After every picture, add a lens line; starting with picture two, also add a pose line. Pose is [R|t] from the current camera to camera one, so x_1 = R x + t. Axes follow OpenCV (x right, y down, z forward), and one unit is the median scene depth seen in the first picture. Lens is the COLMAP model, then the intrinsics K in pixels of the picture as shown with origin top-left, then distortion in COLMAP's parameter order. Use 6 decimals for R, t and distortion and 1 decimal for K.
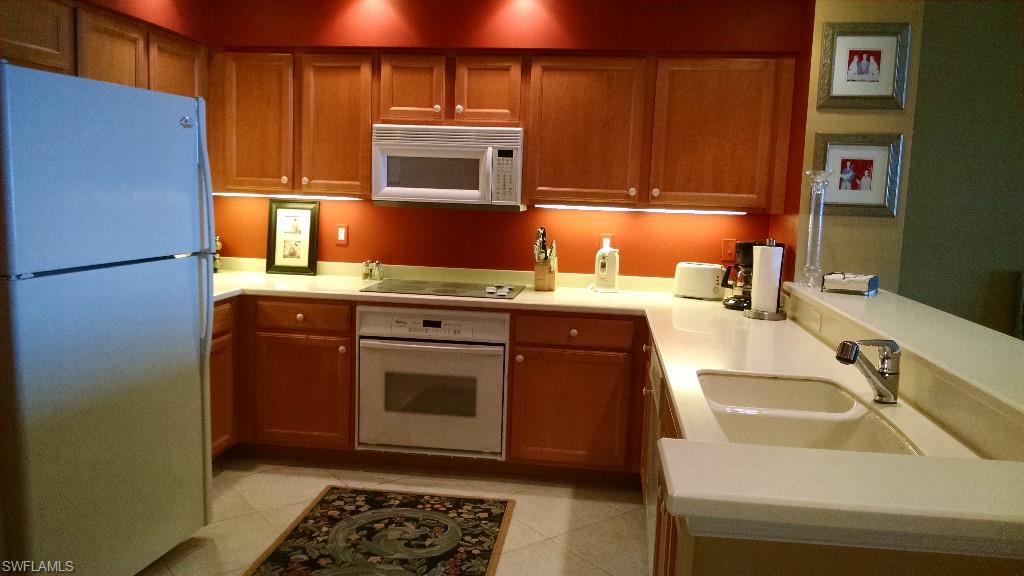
lens RADIAL K [[765.0, 0, 510.0], [0, 765.0, 281.7], [0, 0, 1]] dist [0.033847, -0.005946]
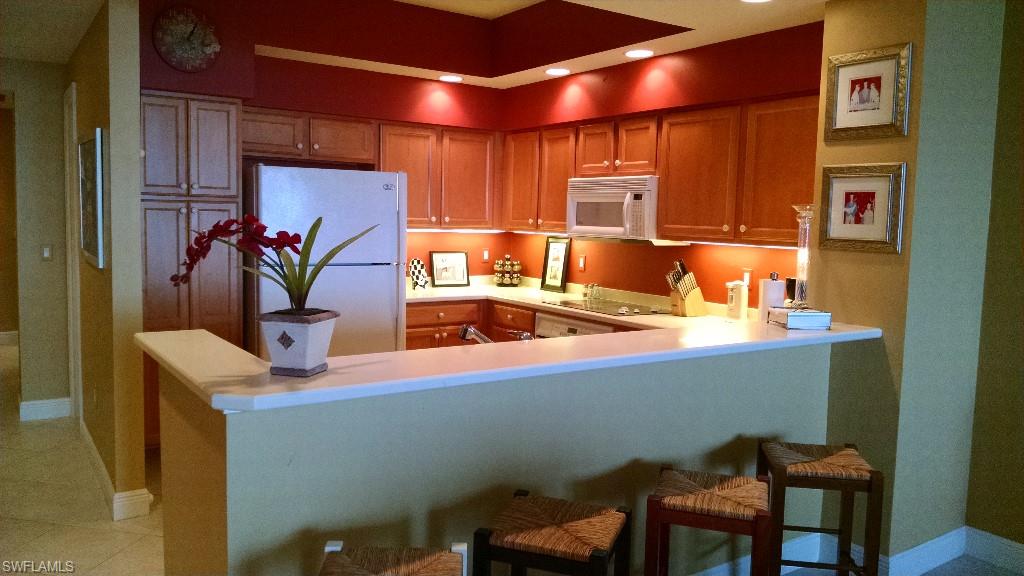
lens RADIAL K [[765.0, 0, 511.5], [0, 765.0, 291.0], [0, 0, 1]] dist [0.033847, -0.005946]
pose [[0.671877, 0.058764, -0.738328, 0.768697], [-0.099143, 0.995012, -0.011025, 0.013234], [0.733997, 0.080607, 0.674352, 0.050630]]
